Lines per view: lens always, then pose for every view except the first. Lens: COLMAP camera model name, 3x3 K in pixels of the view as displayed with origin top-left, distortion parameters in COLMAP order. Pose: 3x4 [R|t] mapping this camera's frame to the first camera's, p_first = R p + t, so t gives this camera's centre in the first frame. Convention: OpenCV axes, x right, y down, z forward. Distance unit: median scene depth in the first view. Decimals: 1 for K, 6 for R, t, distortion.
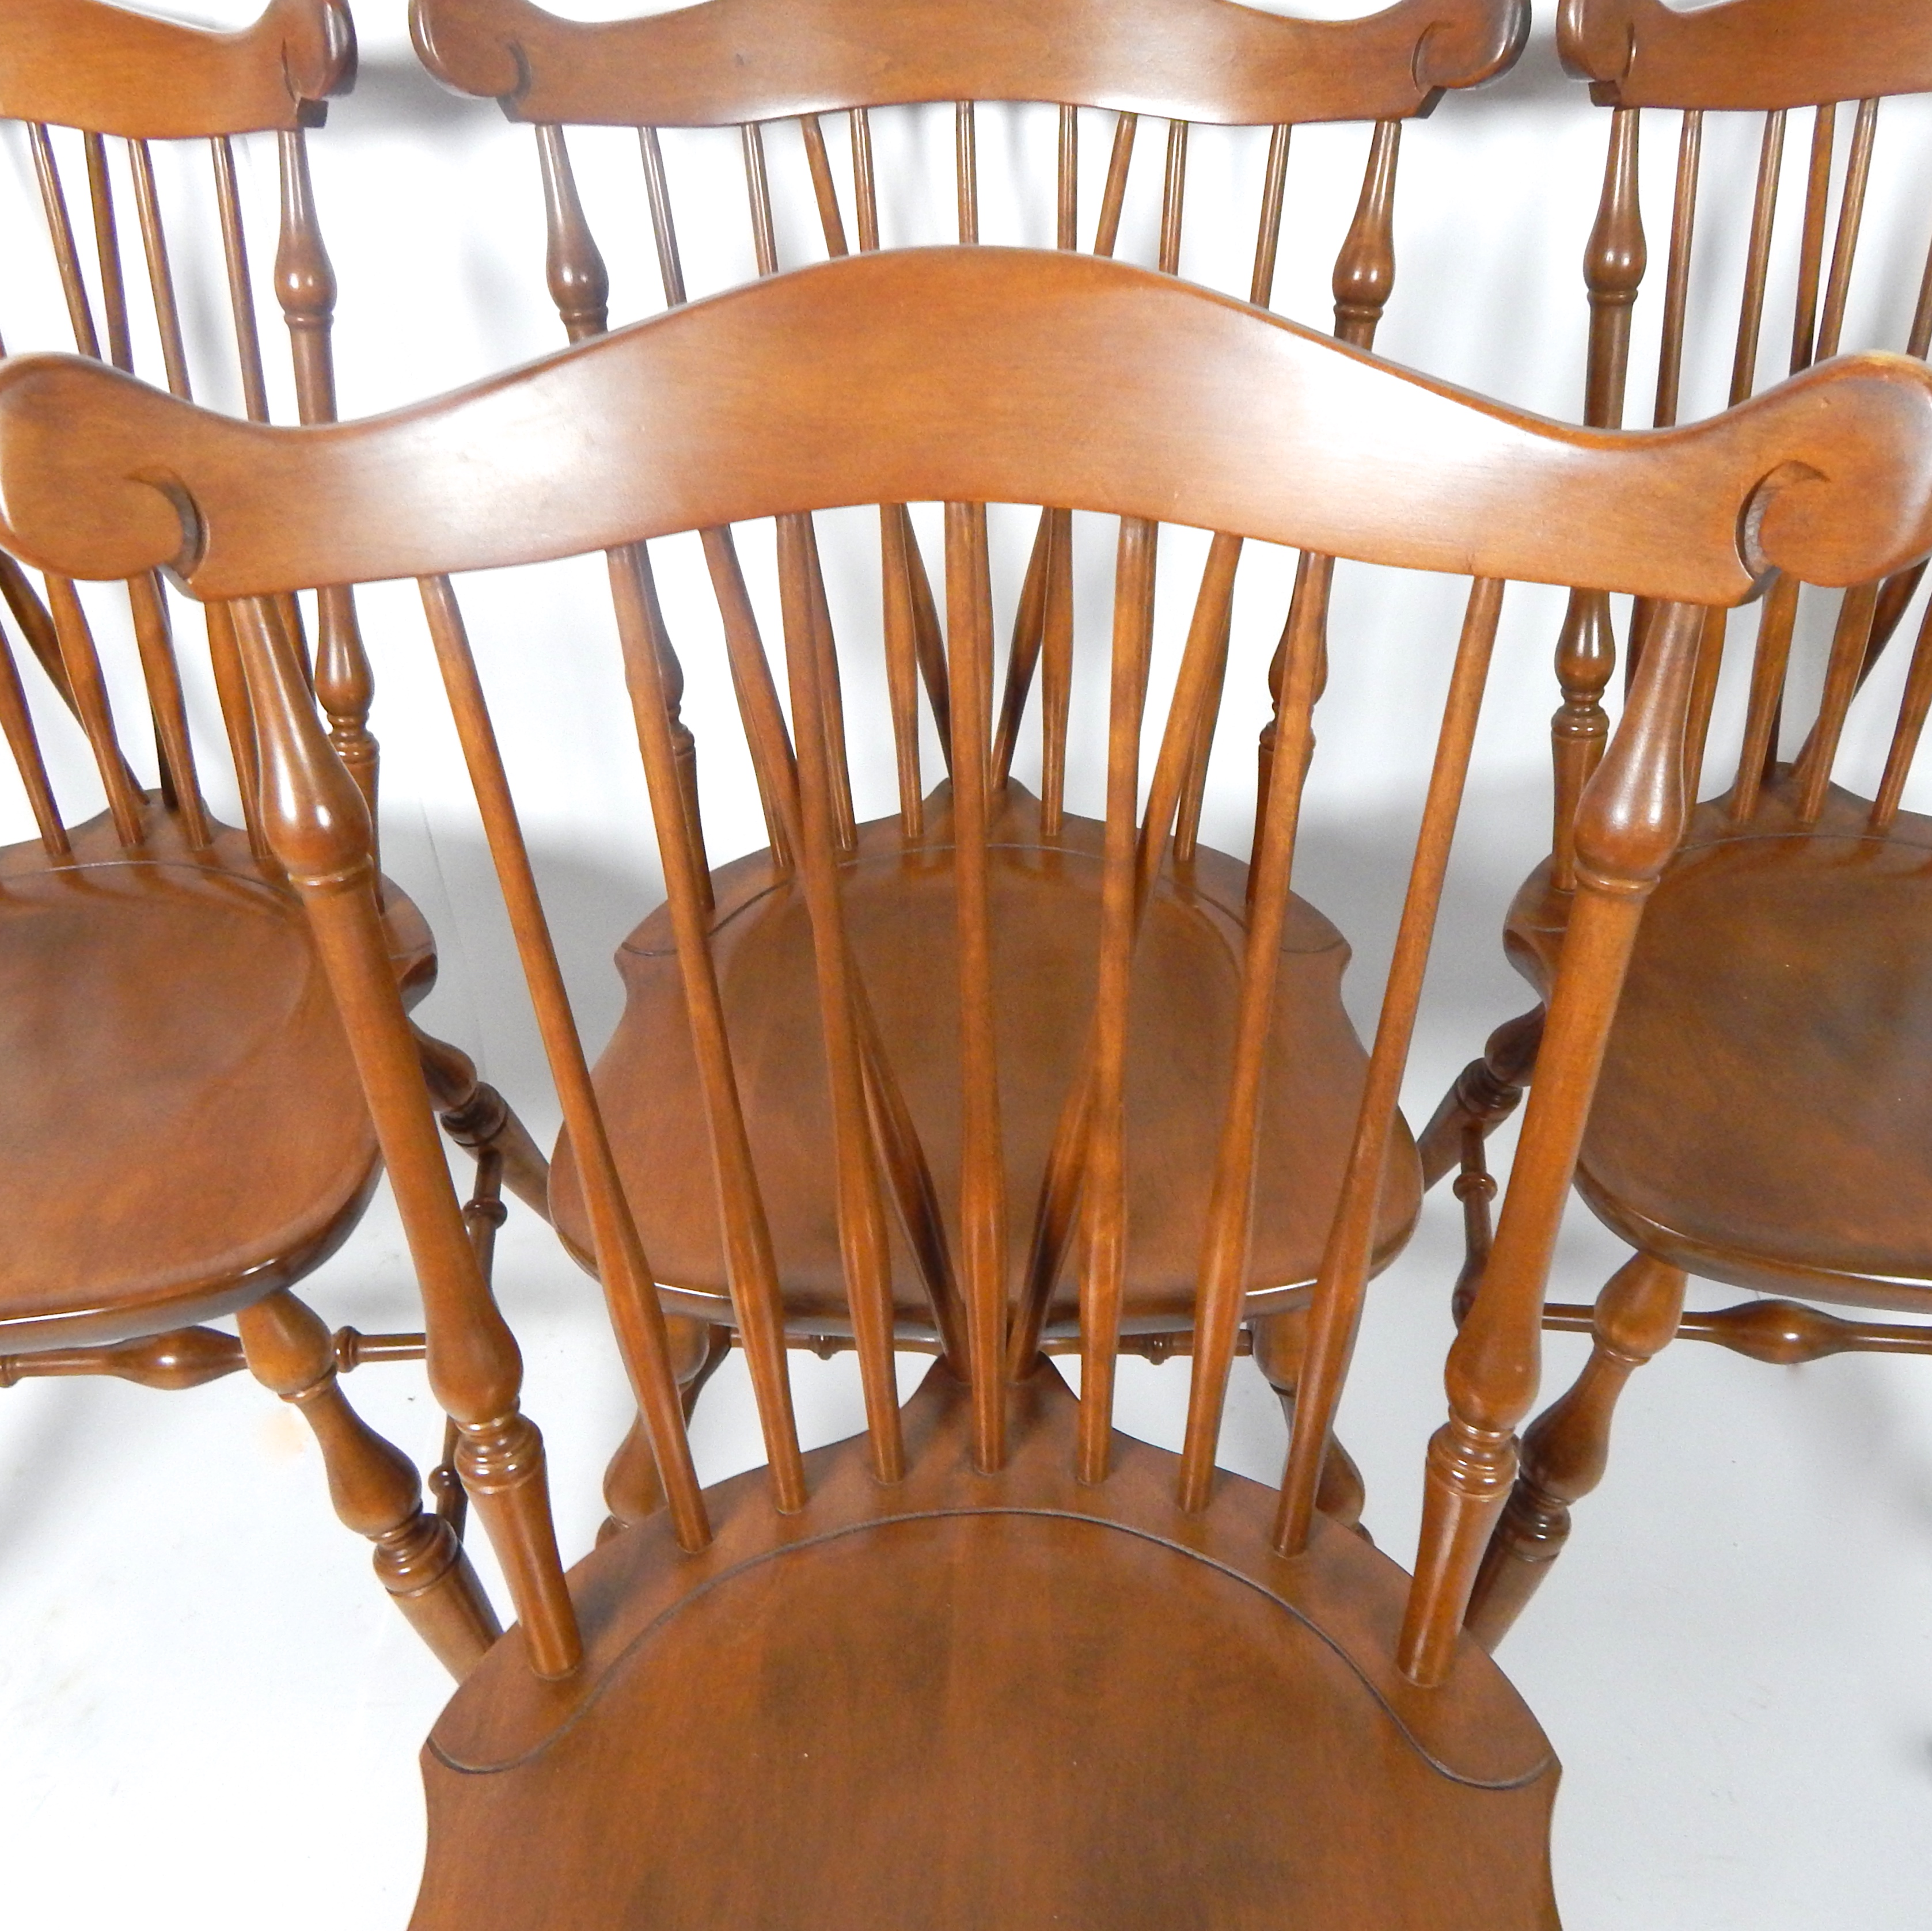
lens RADIAL K [[1743.3, 0, 1000.2], [0, 1743.3, 931.4], [0, 0, 1]] dist [-0.005020, -0.001125]
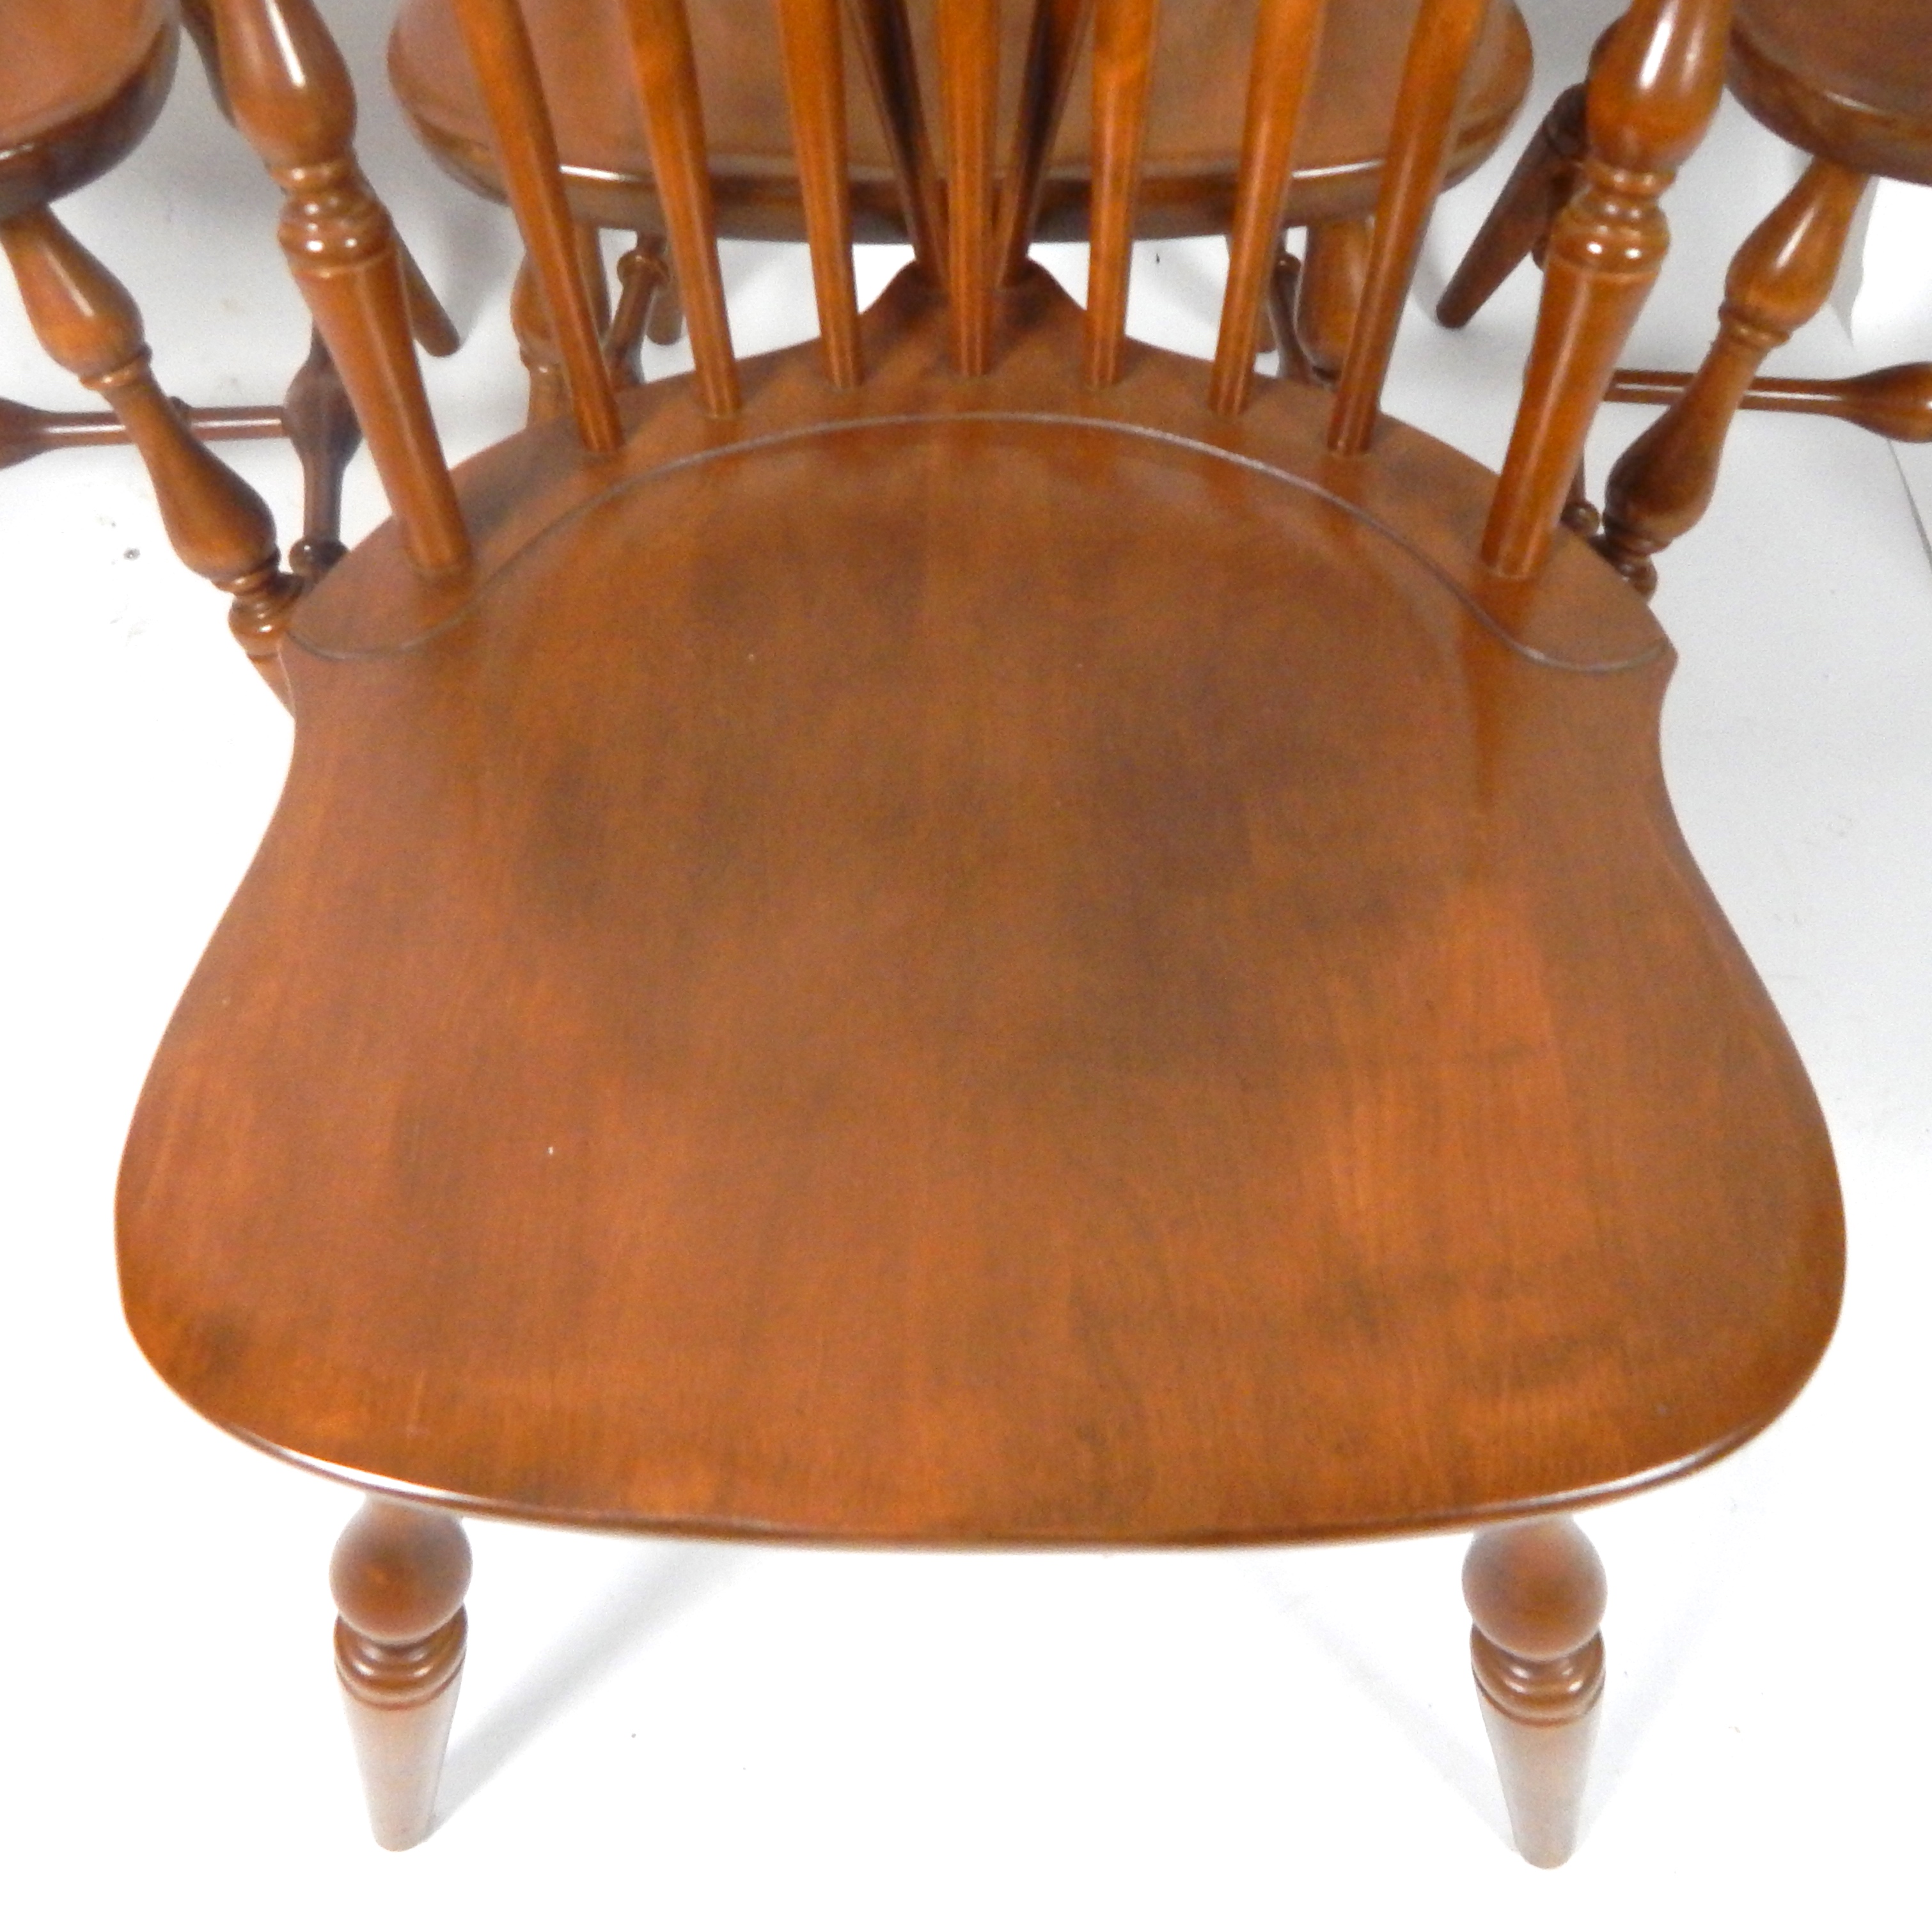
lens RADIAL K [[1933.9, 0, 952.0], [0, 1933.9, 972.5], [0, 0, 1]] dist [0.000830, 0.000000]
pose [[0.999996, -0.002087, 0.001750, -0.016456], [0.001427, 0.948729, 0.316087, 0.278596], [-0.002320, -0.316084, 0.948728, 0.076450]]
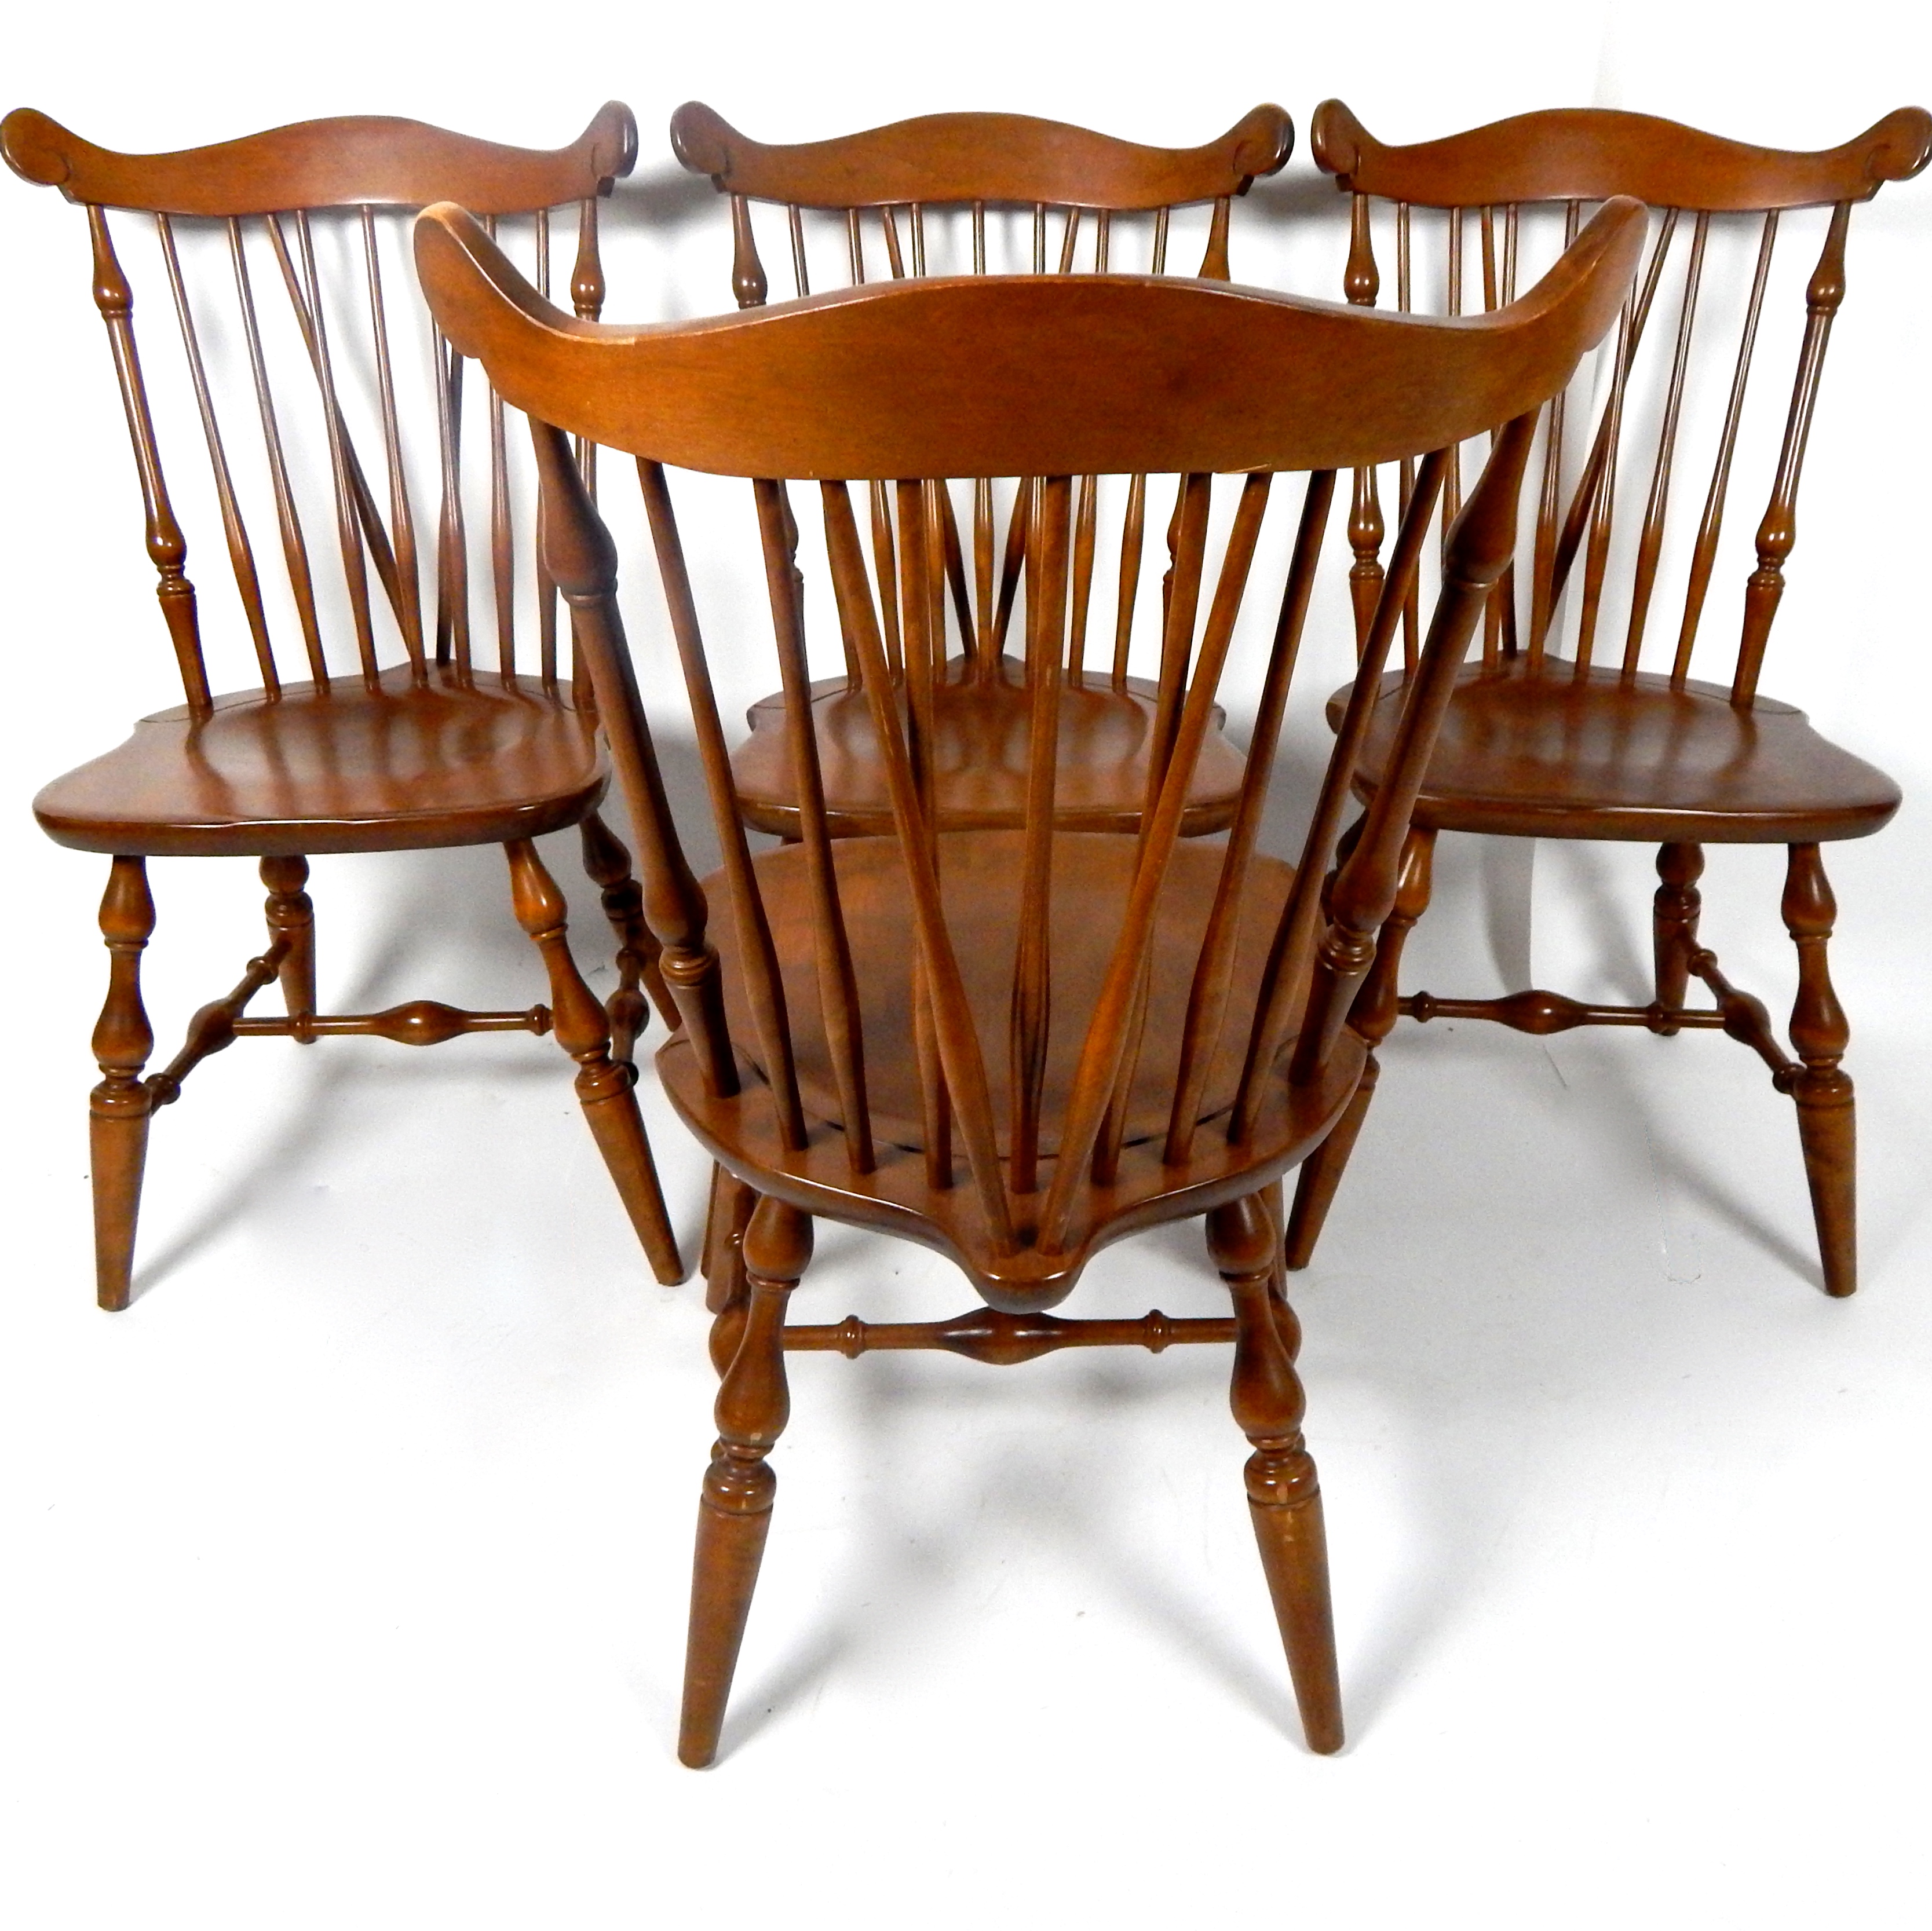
lens RADIAL K [[1743.3, 0, 1011.7], [0, 1743.3, 968.7], [0, 0, 1]] dist [-0.005020, -0.001125]
pose [[0.999952, 0.002190, 0.009560, -0.003033], [-0.000130, 0.977636, -0.210306, 0.713861], [-0.009807, 0.210294, 0.977589, -0.587160]]
